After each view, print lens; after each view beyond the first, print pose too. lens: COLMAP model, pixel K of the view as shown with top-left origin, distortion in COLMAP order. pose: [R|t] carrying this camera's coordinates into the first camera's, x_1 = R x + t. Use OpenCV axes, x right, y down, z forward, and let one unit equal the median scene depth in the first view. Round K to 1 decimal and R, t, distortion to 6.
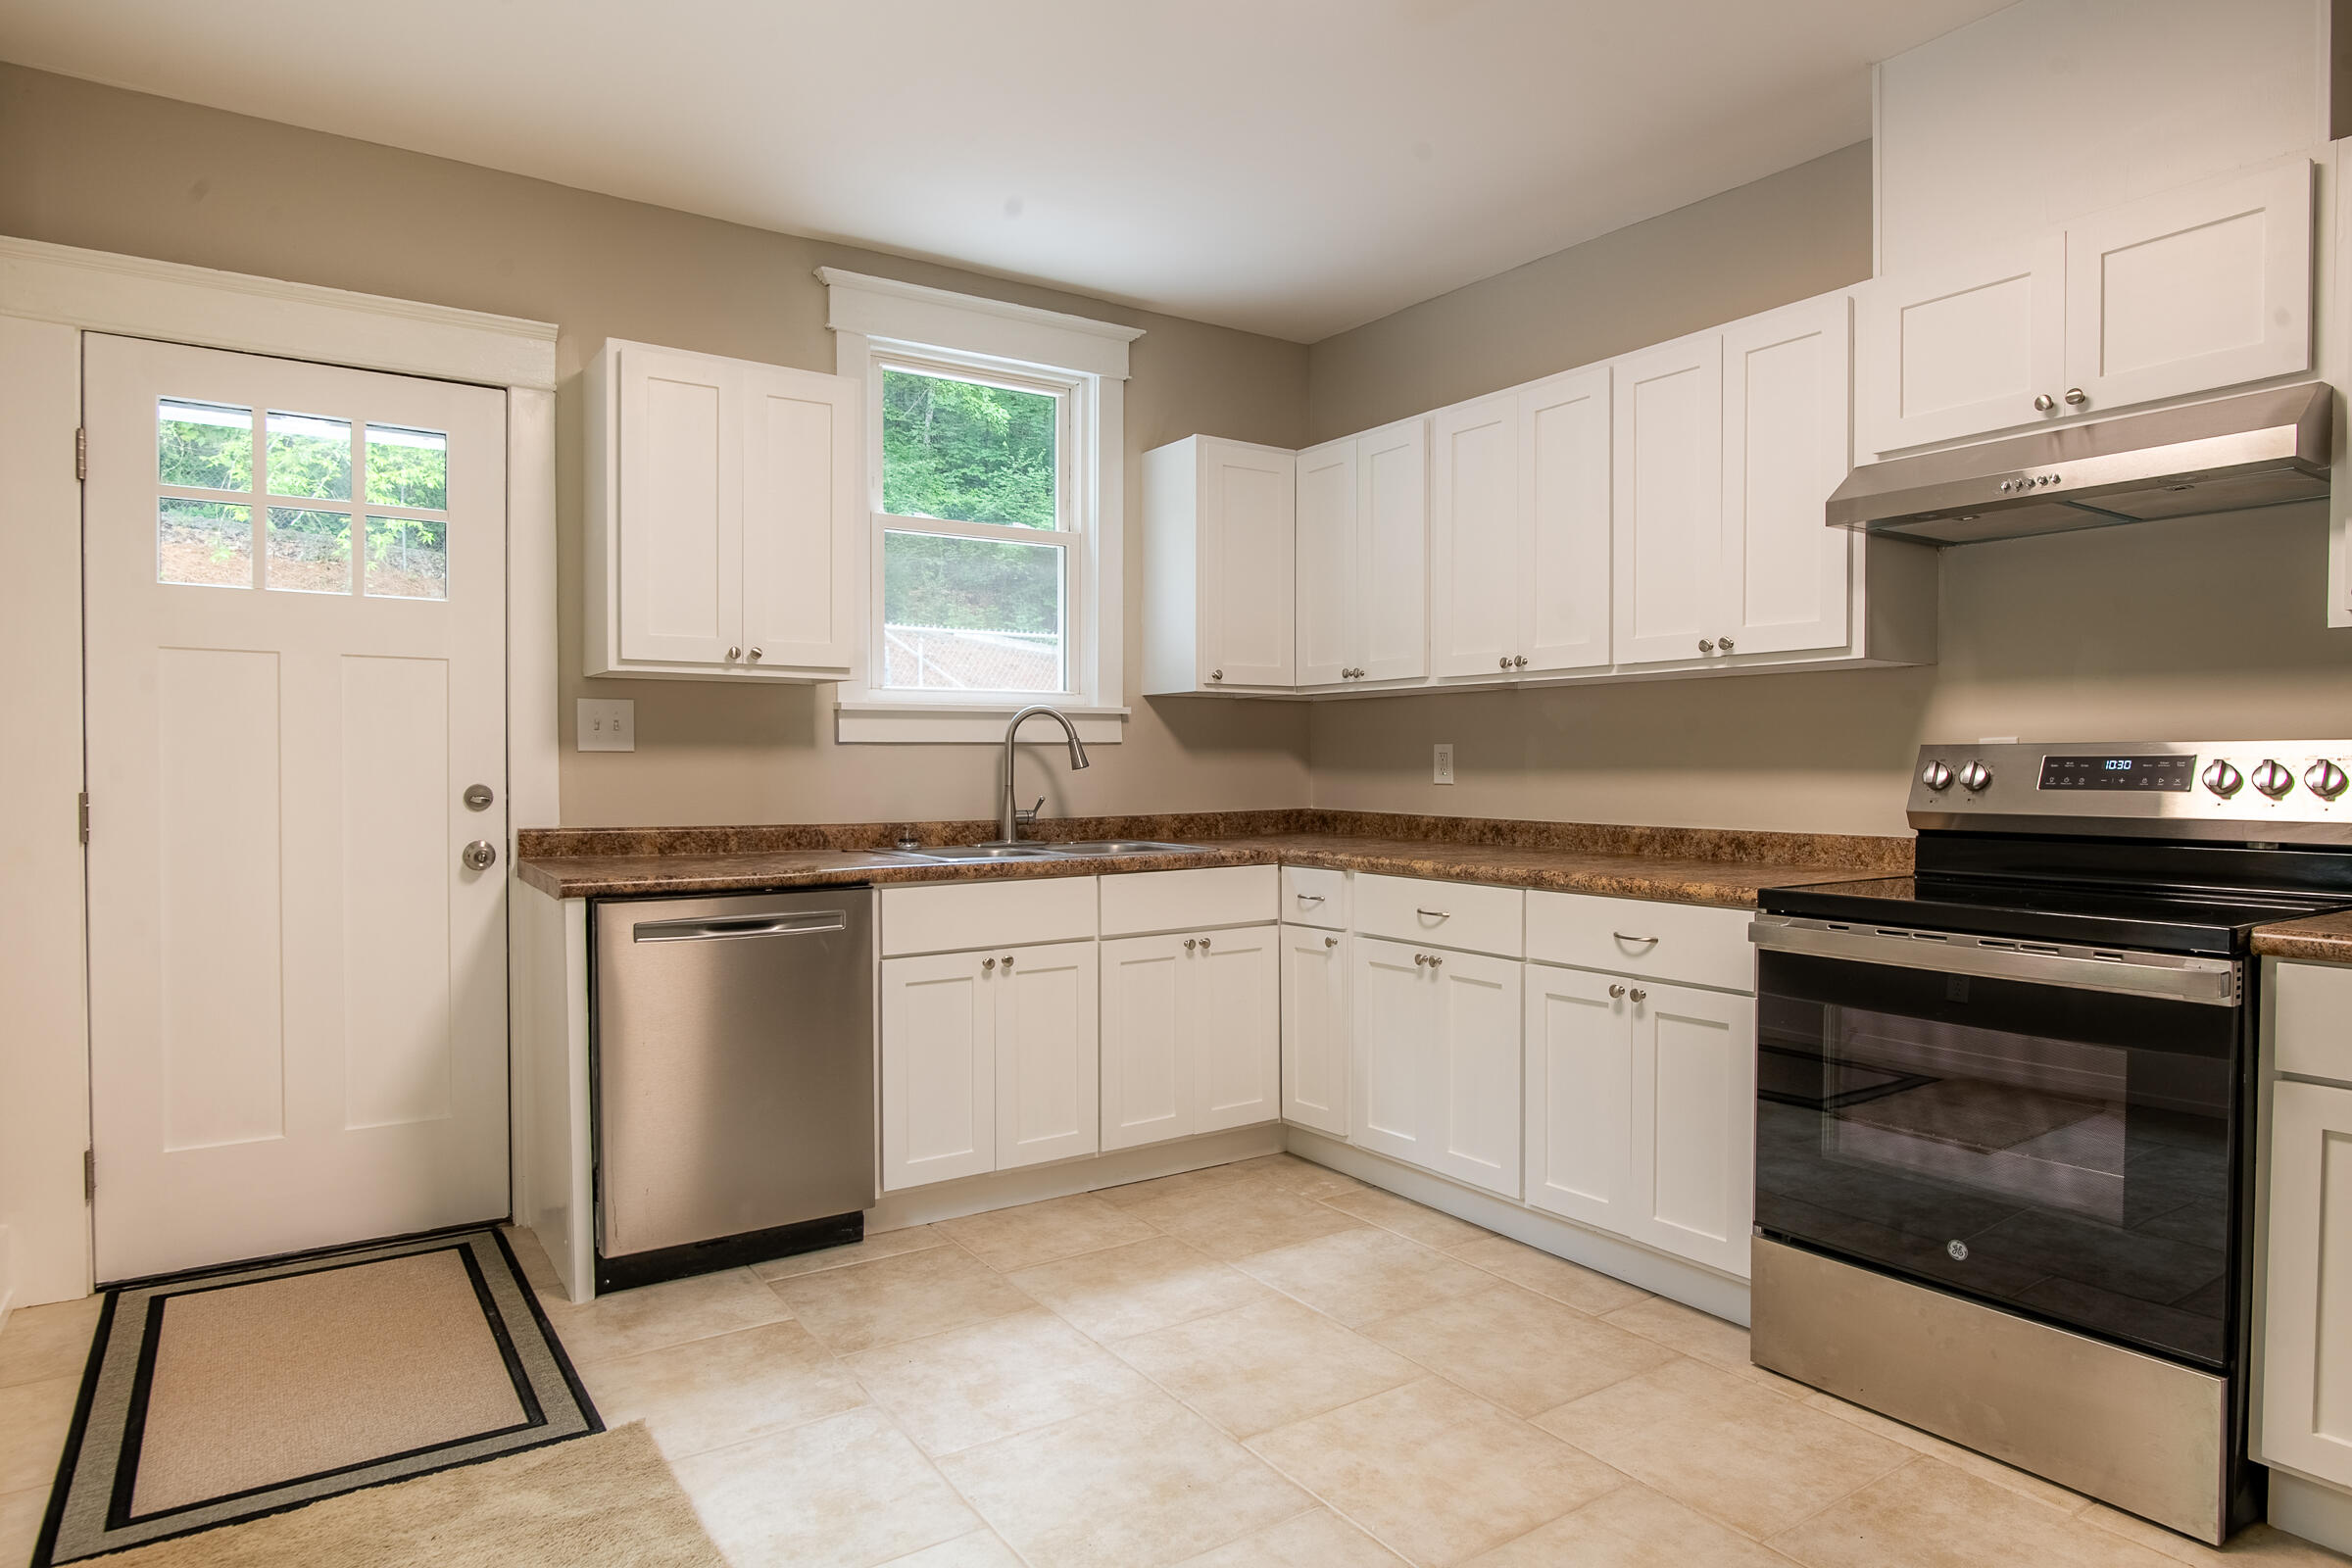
lens RADIAL K [[1368.0, 0, 1183.4], [0, 1368.0, 787.7], [0, 0, 1]] dist [-0.034099, 0.014859]
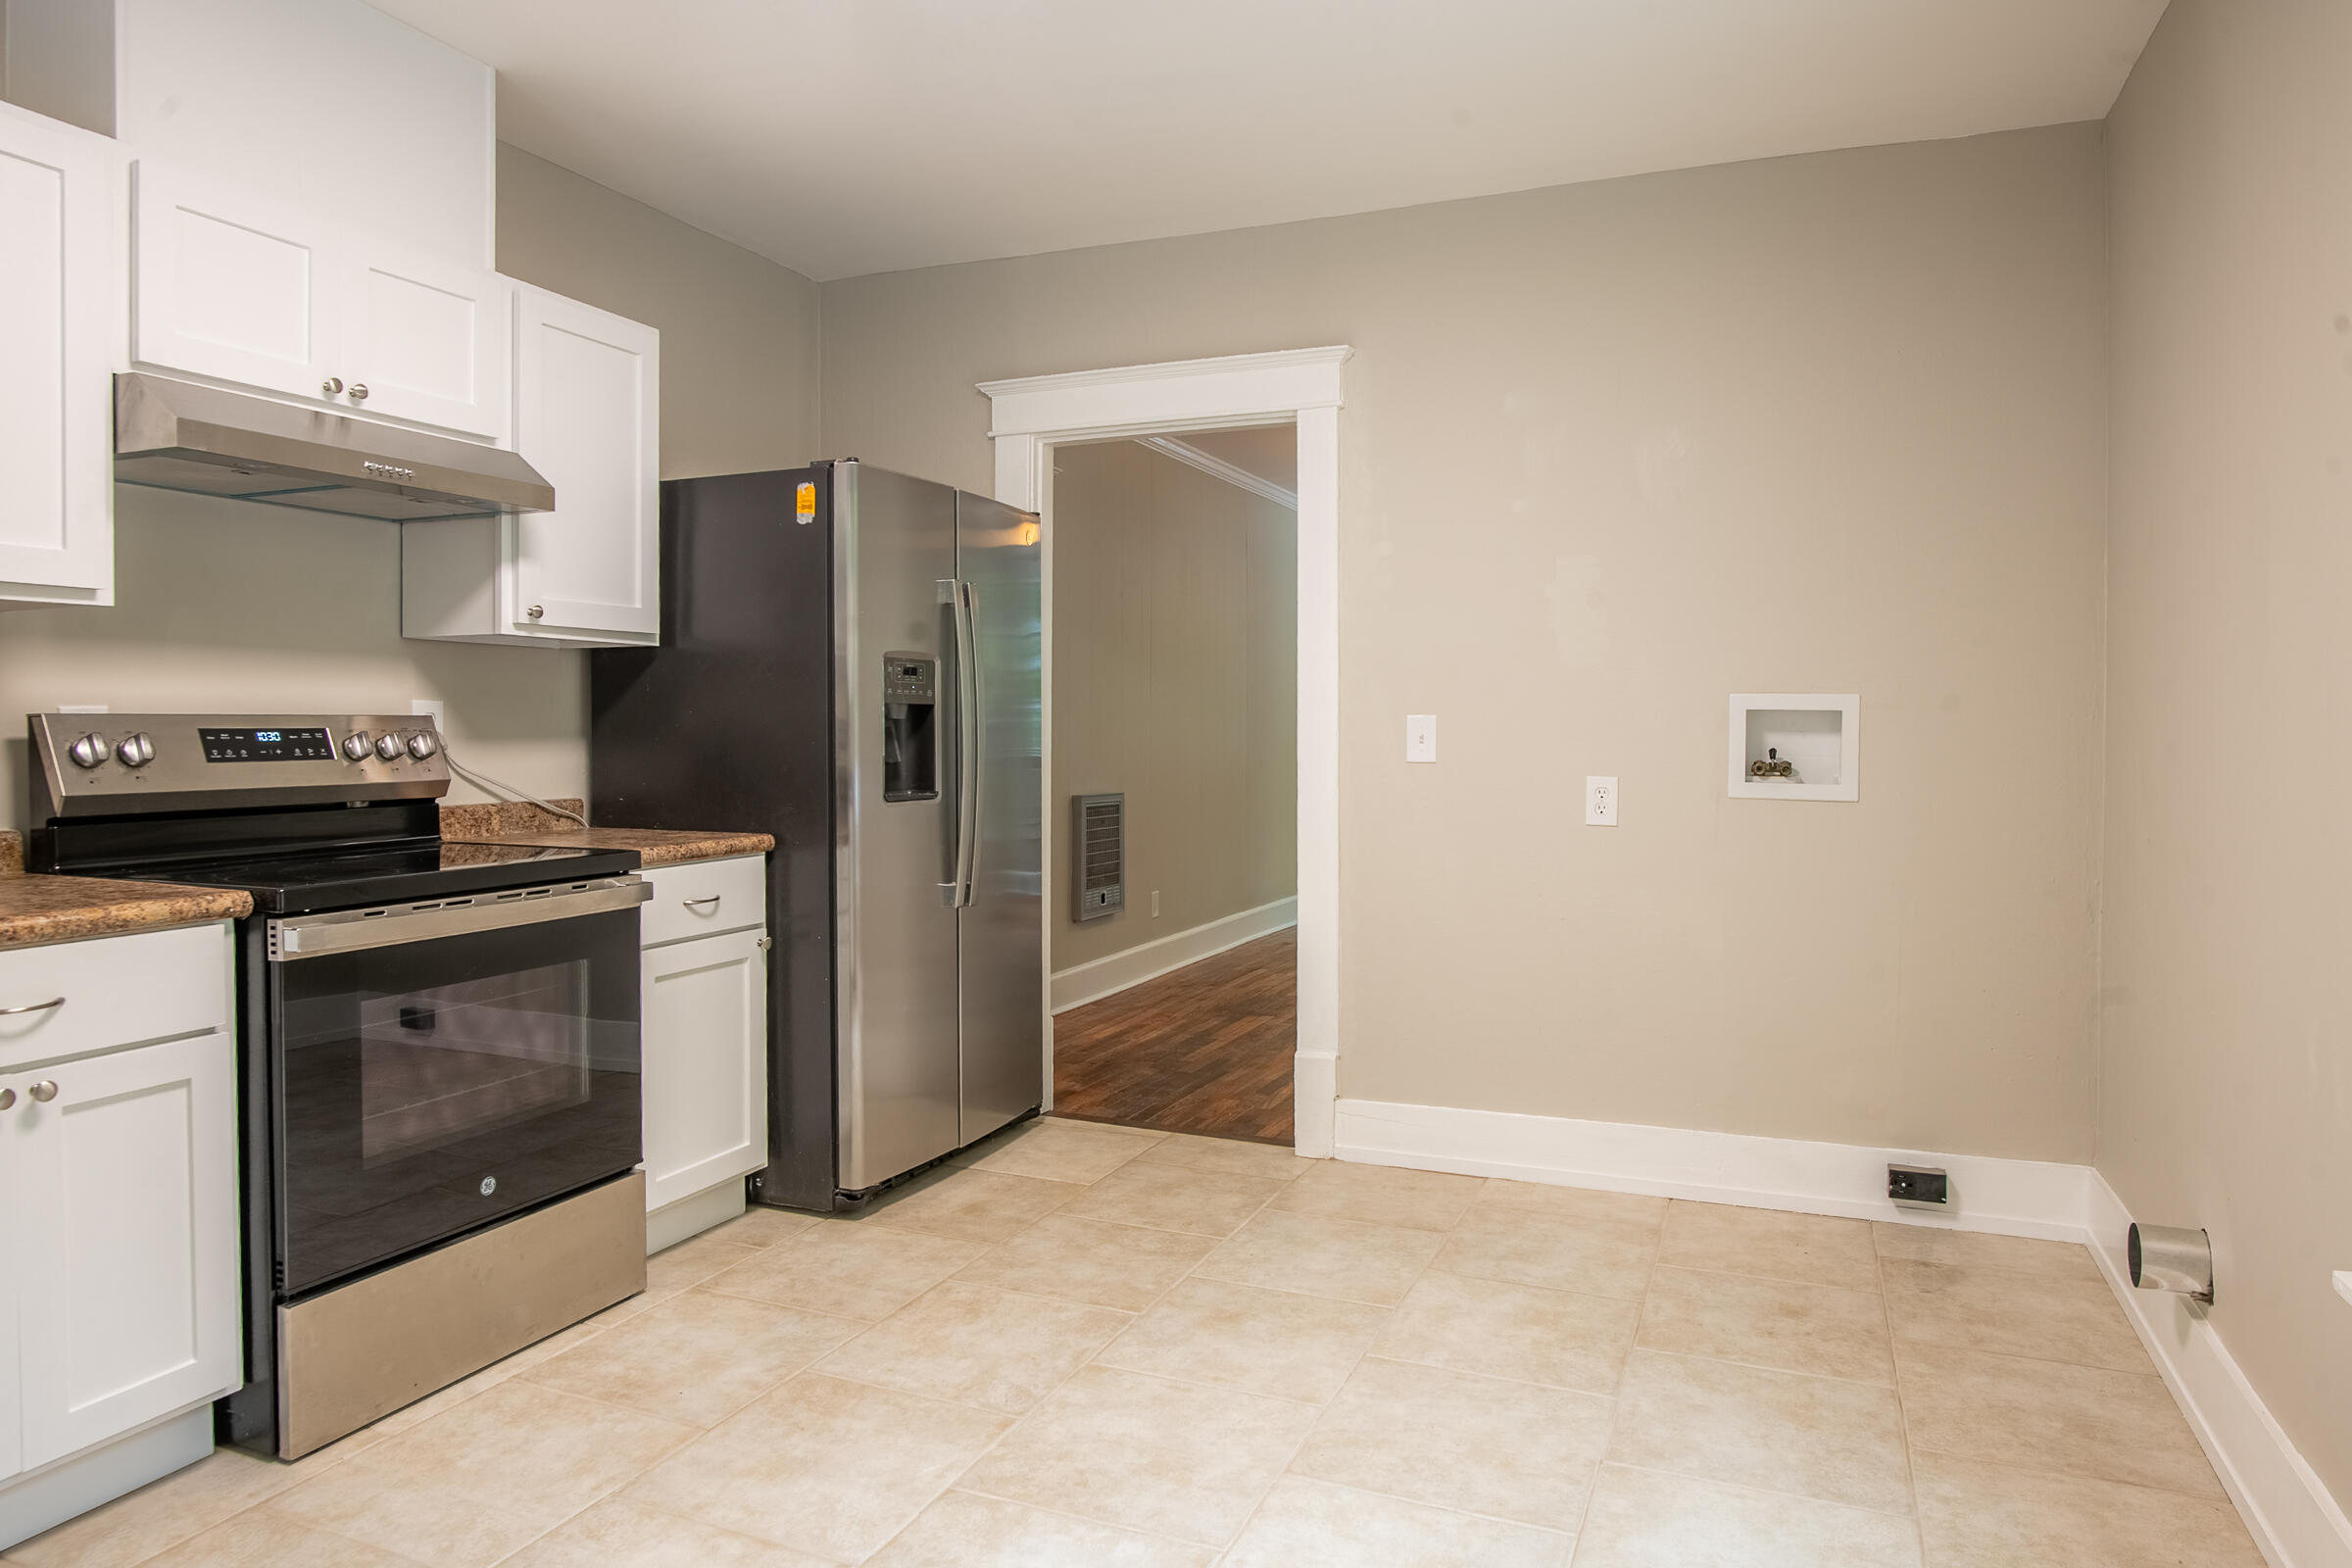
lens RADIAL K [[1368.0, 0, 1183.4], [0, 1368.0, 787.7], [0, 0, 1]] dist [-0.034099, 0.014859]
pose [[-0.538363, -0.036227, 0.841934, -0.431886], [0.013831, 0.998561, 0.051811, -0.017042], [-0.842600, 0.039538, -0.537087, 0.757586]]
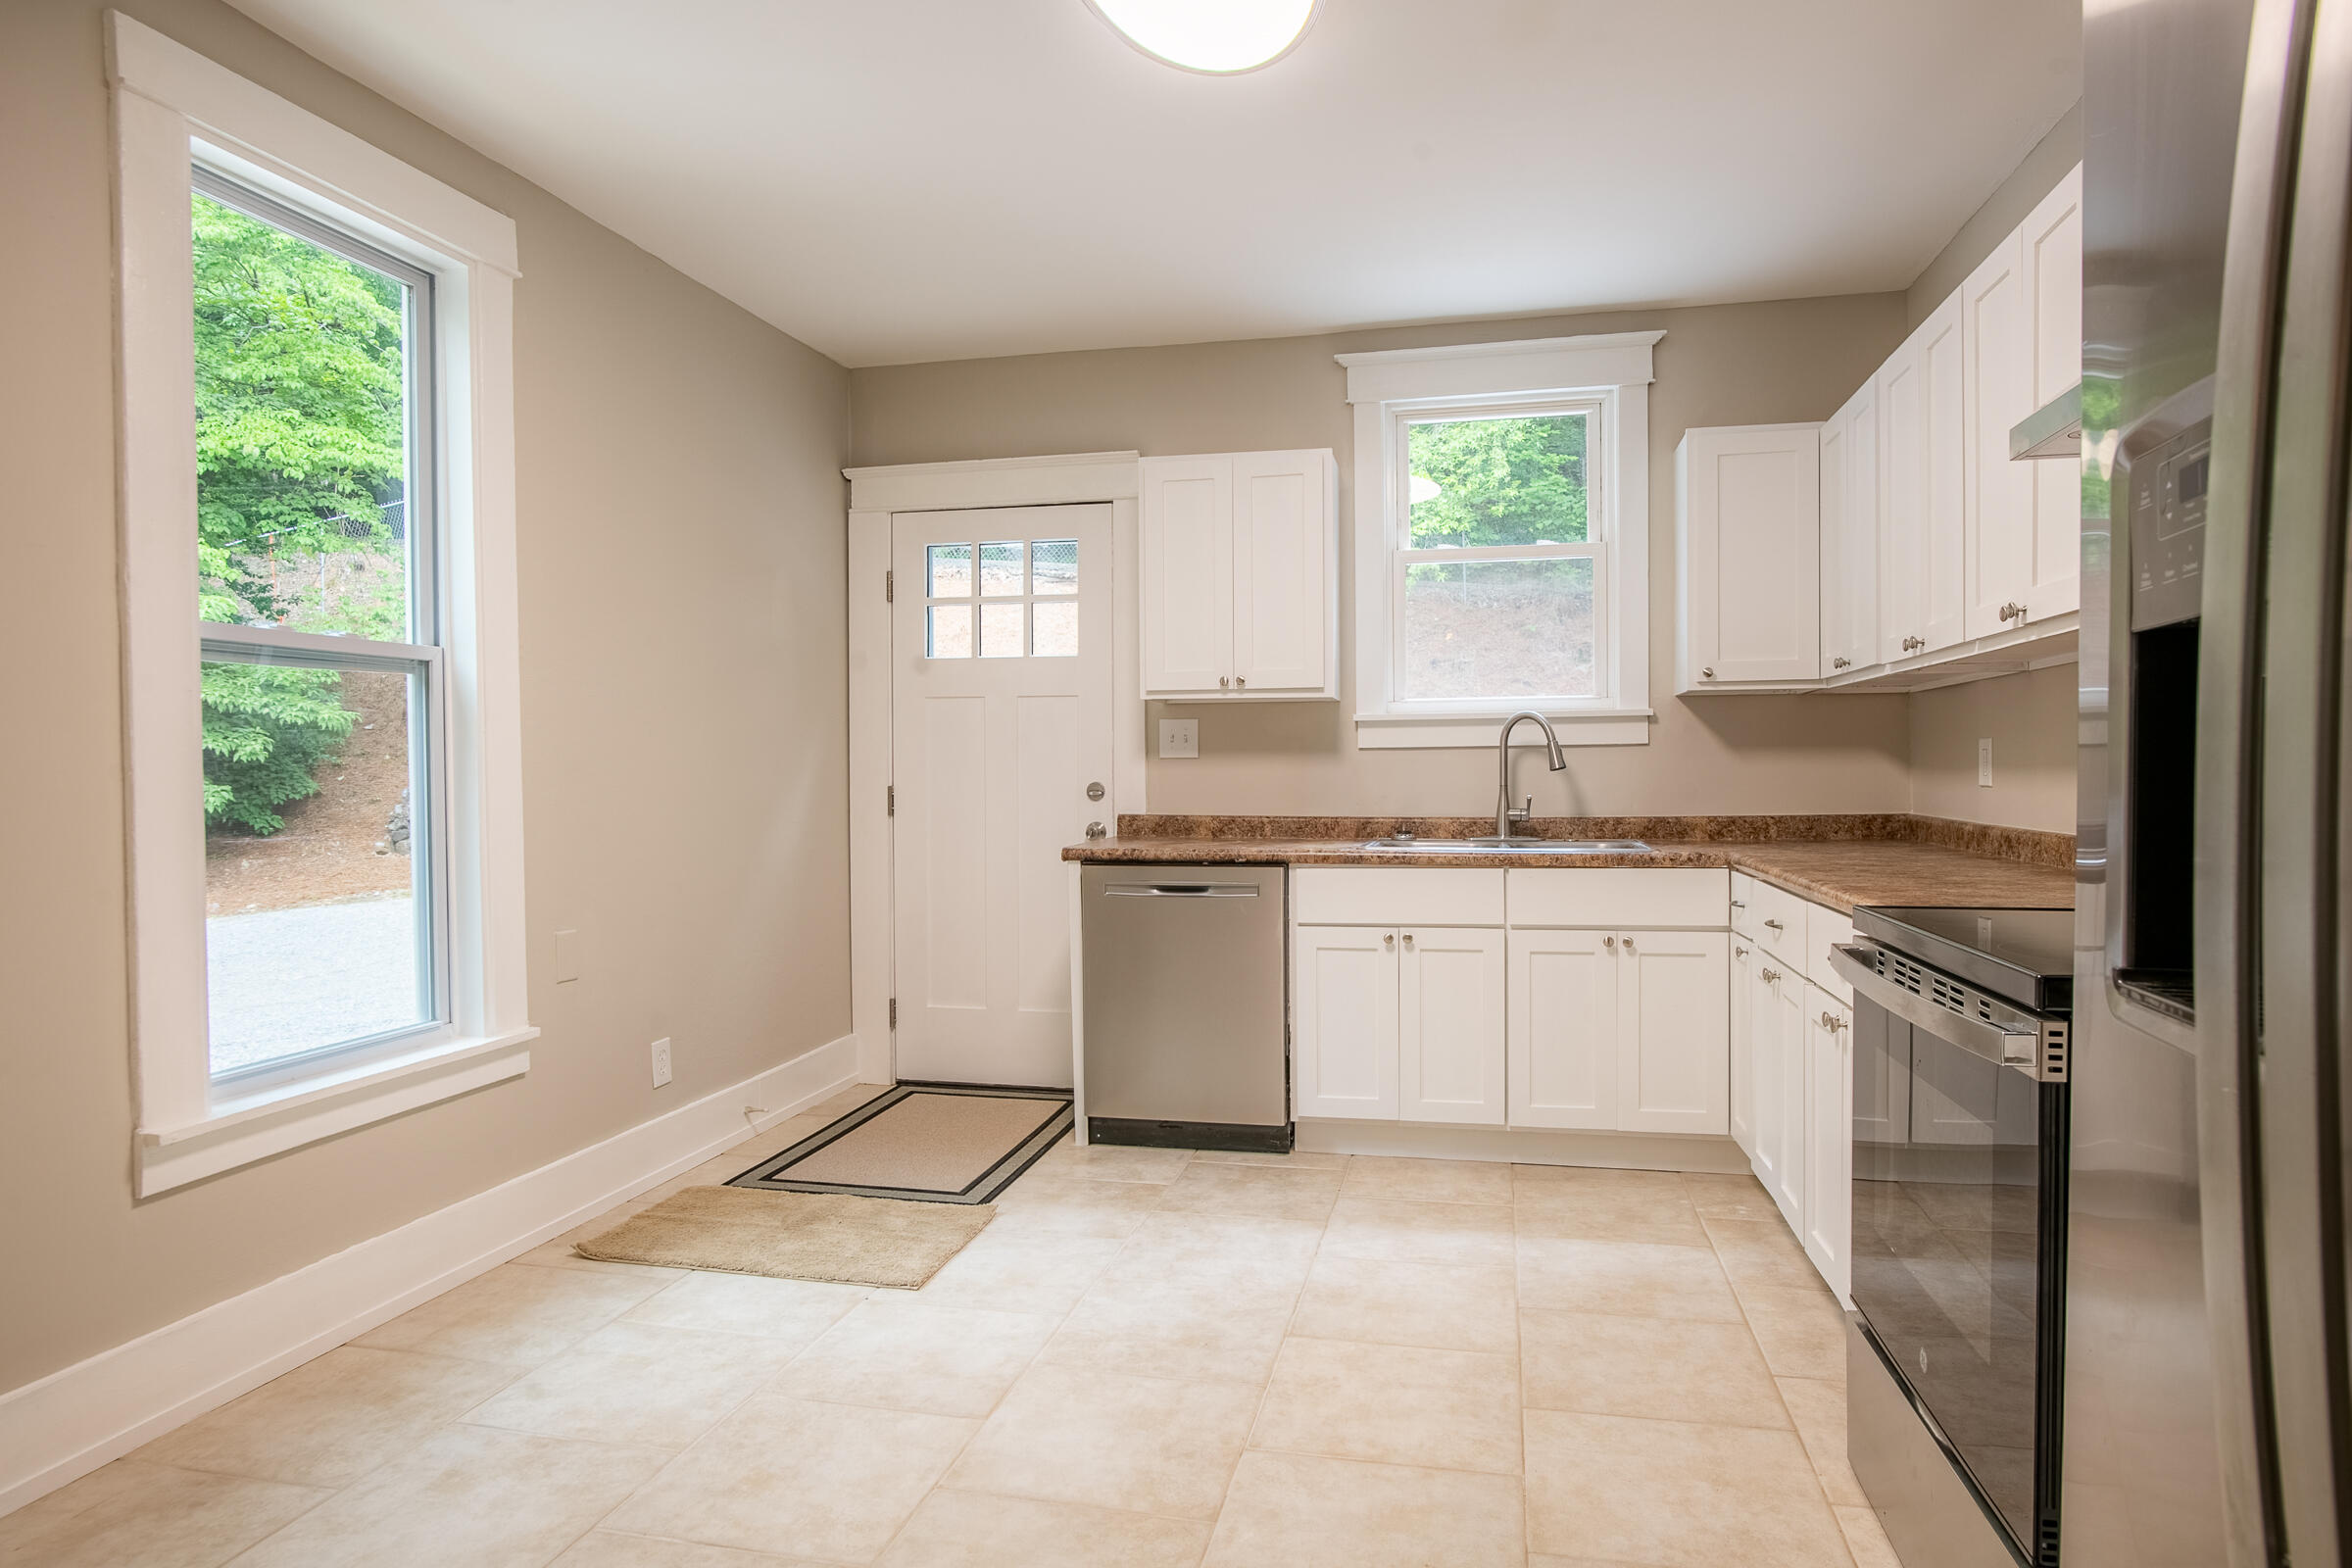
lens RADIAL K [[1368.0, 0, 1183.4], [0, 1368.0, 787.7], [0, 0, 1]] dist [-0.034099, 0.014859]
pose [[0.682040, 0.005470, -0.731294, 0.591580], [-0.007460, 0.999972, 0.000523, 0.001881], [0.731277, 0.005098, 0.682062, 0.085026]]
